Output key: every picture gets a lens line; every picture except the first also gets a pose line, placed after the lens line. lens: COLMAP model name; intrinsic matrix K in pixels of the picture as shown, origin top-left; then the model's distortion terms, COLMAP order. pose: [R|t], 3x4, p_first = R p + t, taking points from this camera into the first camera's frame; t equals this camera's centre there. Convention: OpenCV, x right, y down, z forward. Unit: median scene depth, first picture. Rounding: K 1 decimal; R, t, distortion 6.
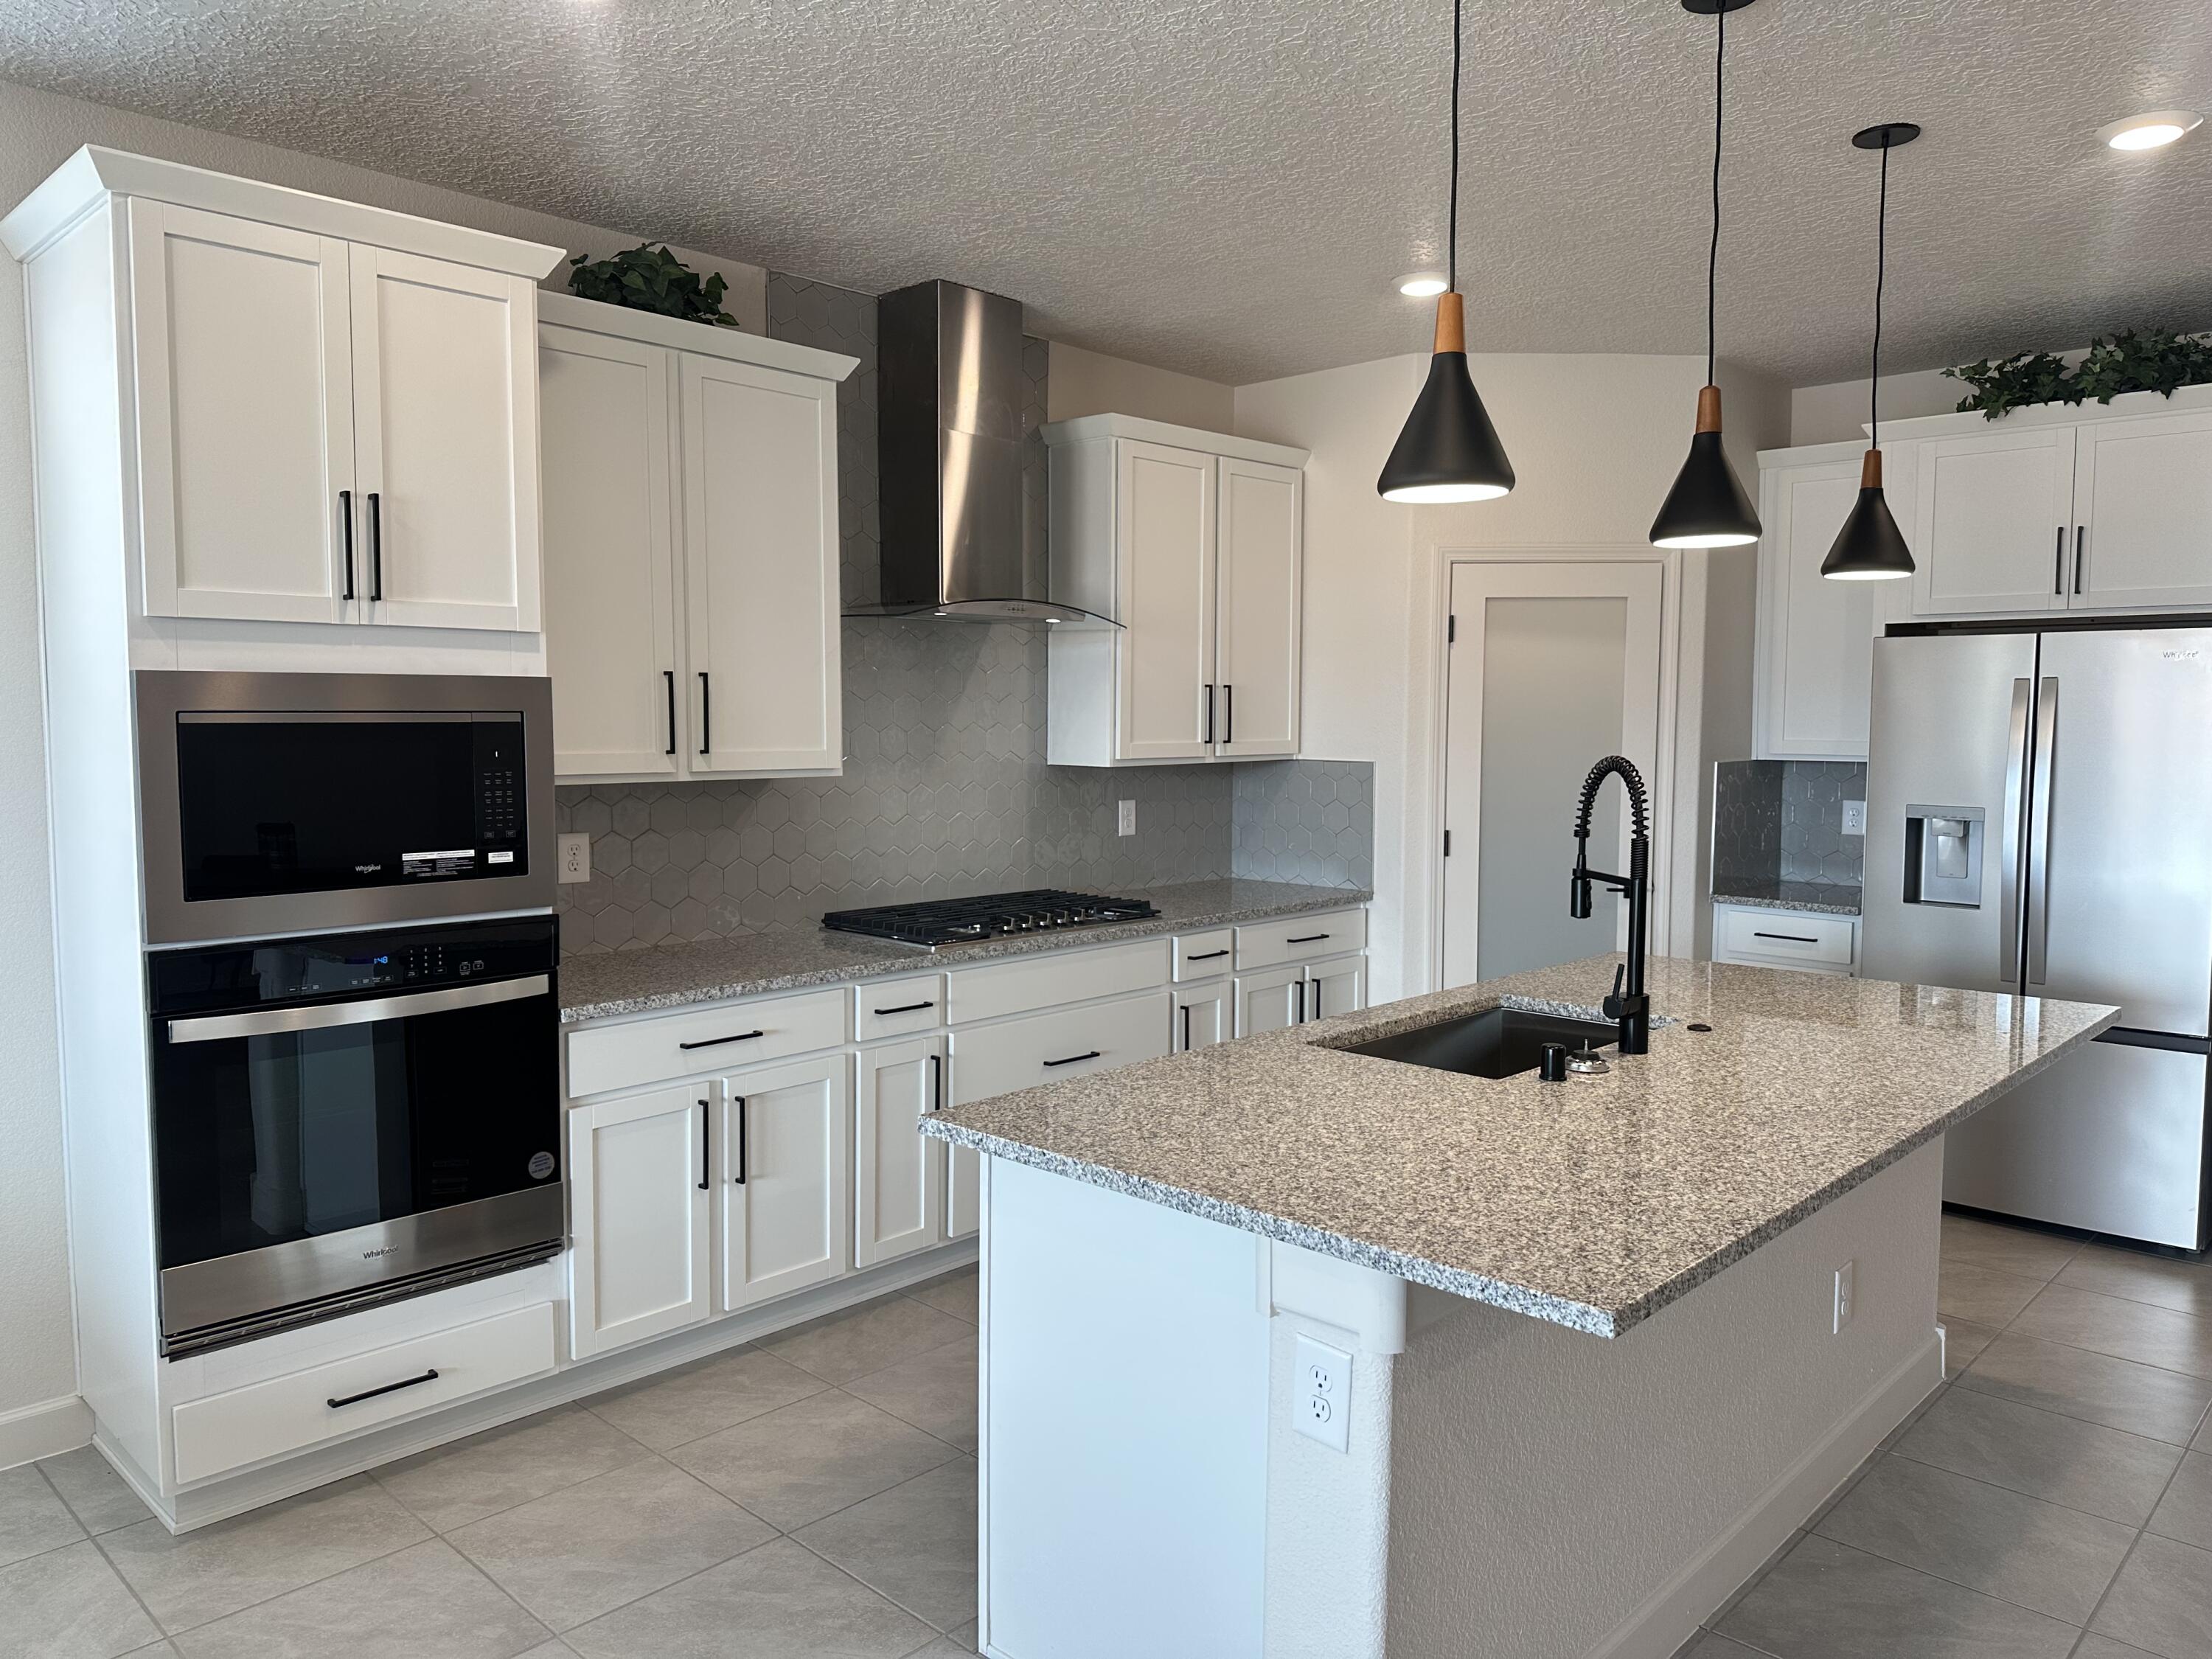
lens RADIAL K [[1581.1, 0, 1084.3], [0, 1581.1, 825.8], [0, 0, 1]] dist [0.032774, -0.037619]
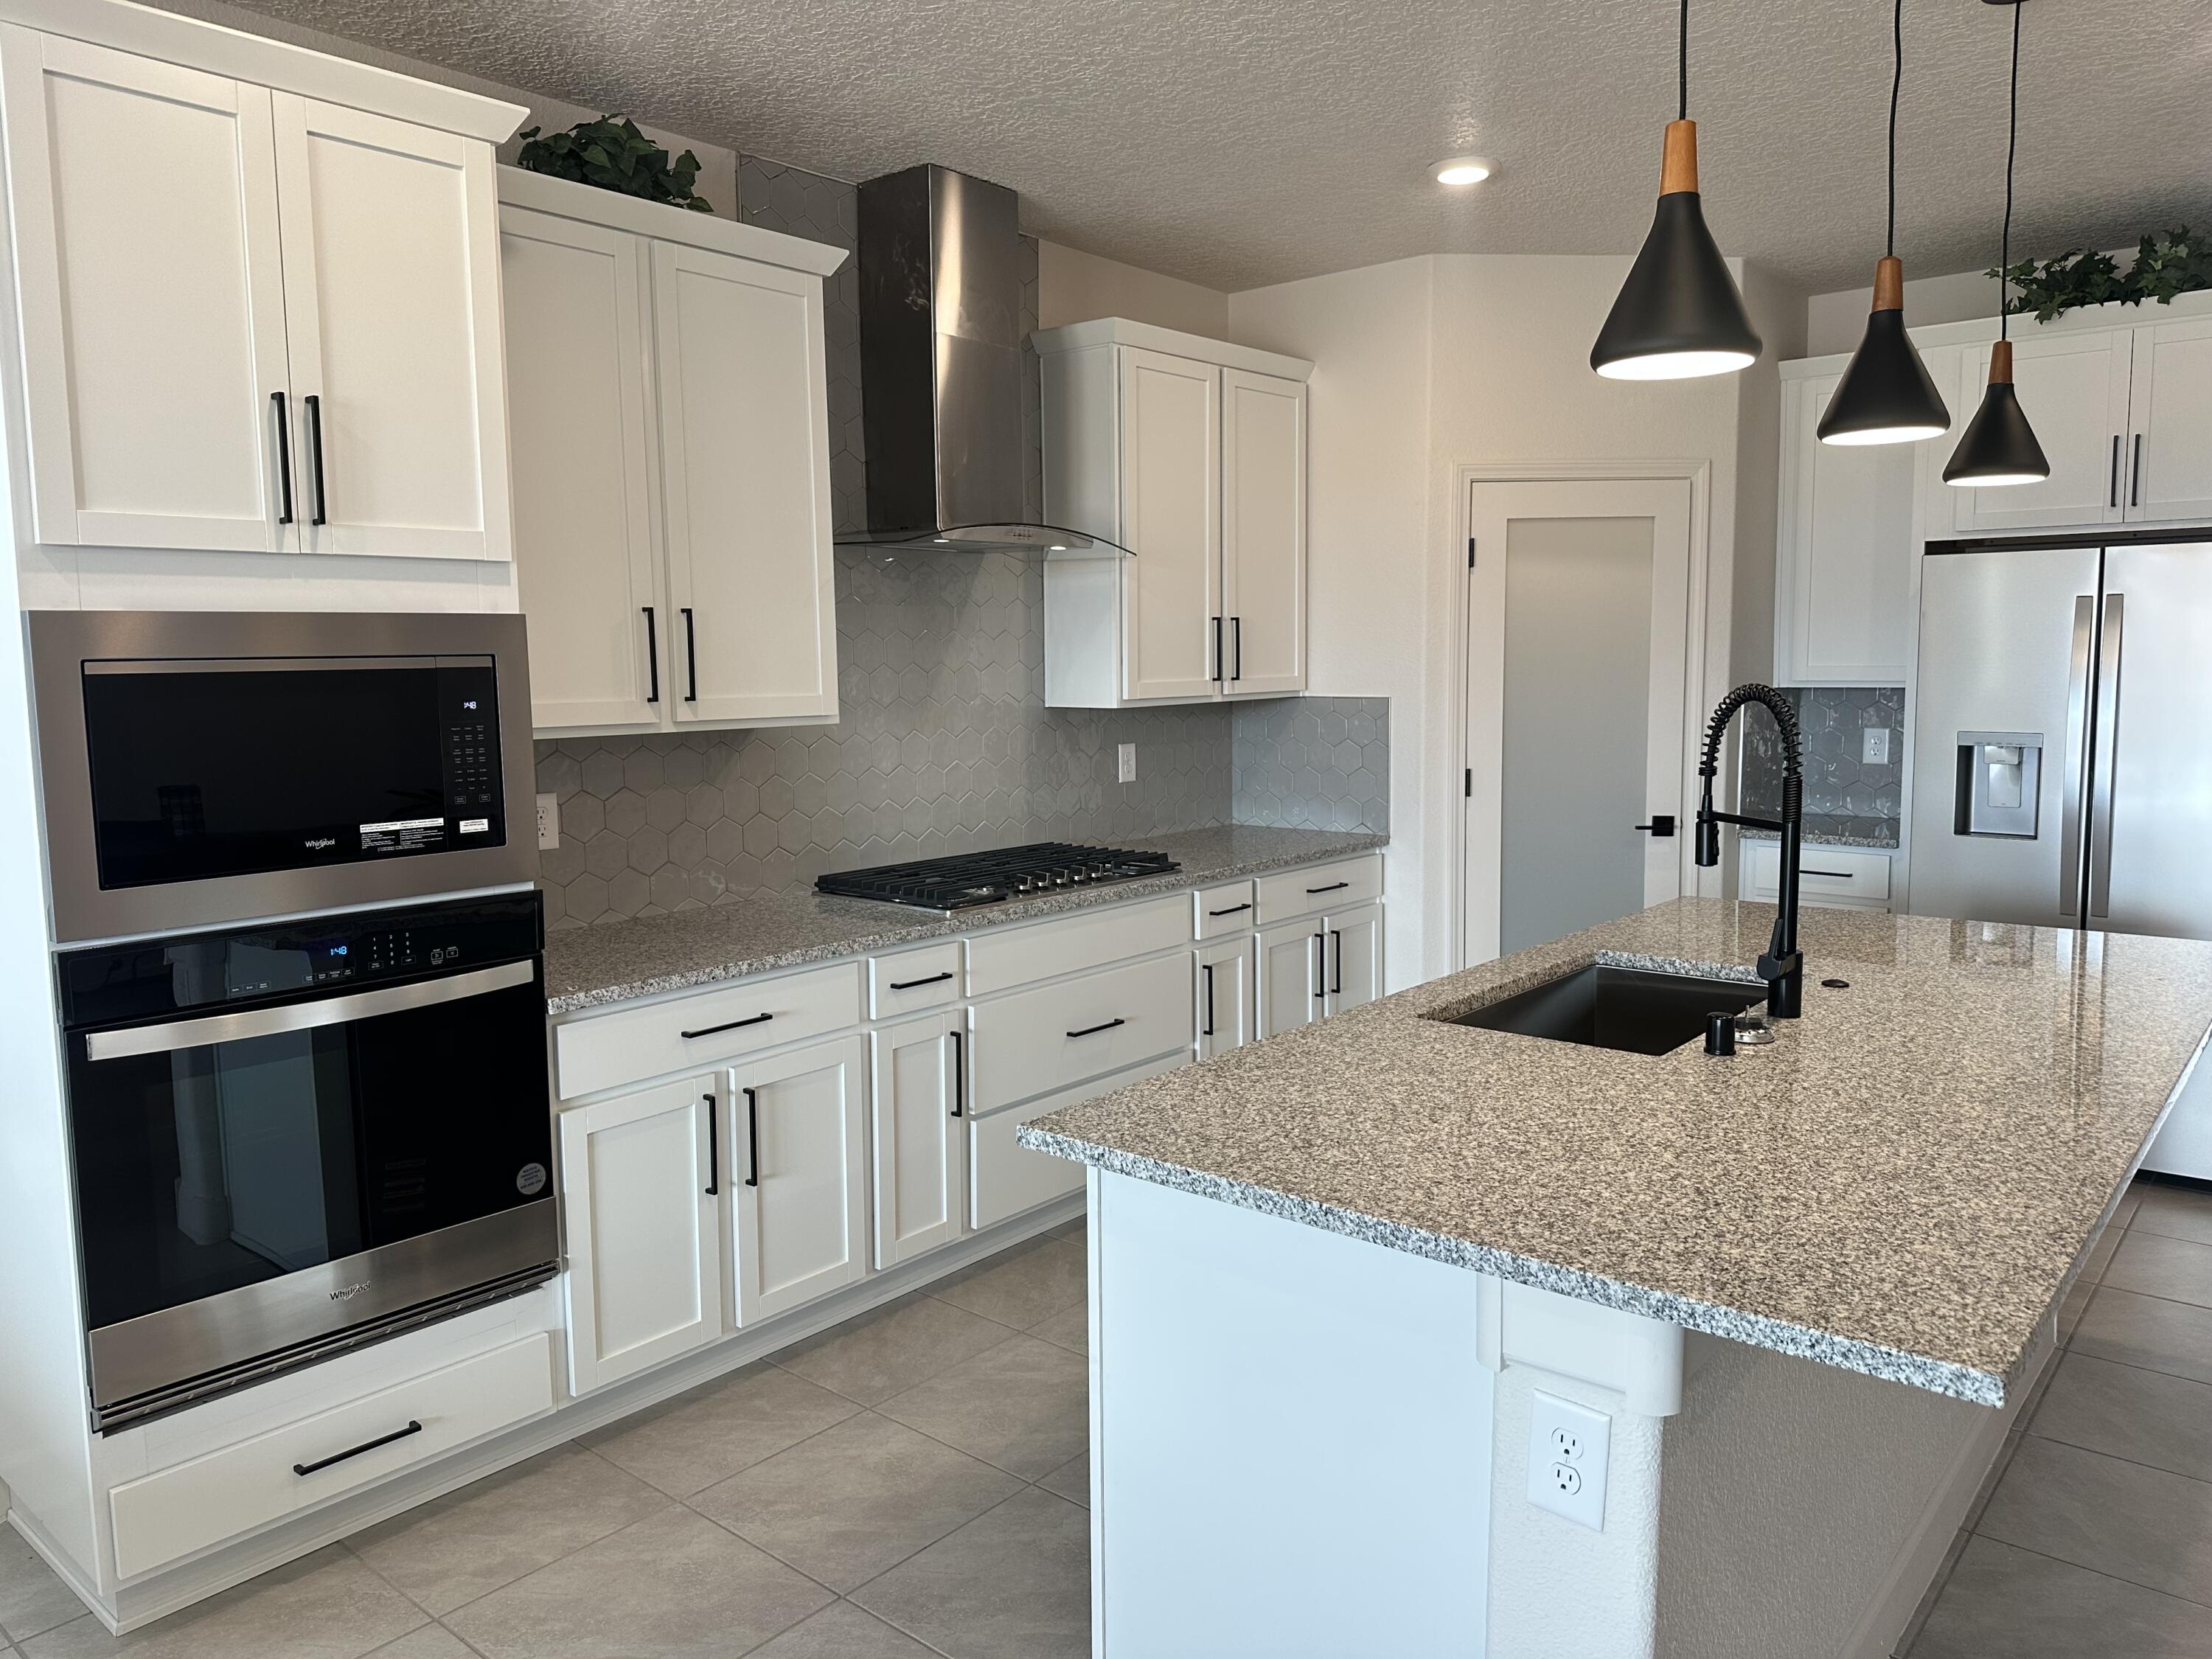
lens RADIAL K [[1581.1, 0, 1091.0], [0, 1581.1, 814.5], [0, 0, 1]] dist [0.032774, -0.037619]
pose [[0.997858, -0.022663, 0.061360, -0.086606], [0.020808, 0.999312, 0.030704, -0.005656], [-0.062013, -0.029361, 0.997643, 0.122630]]
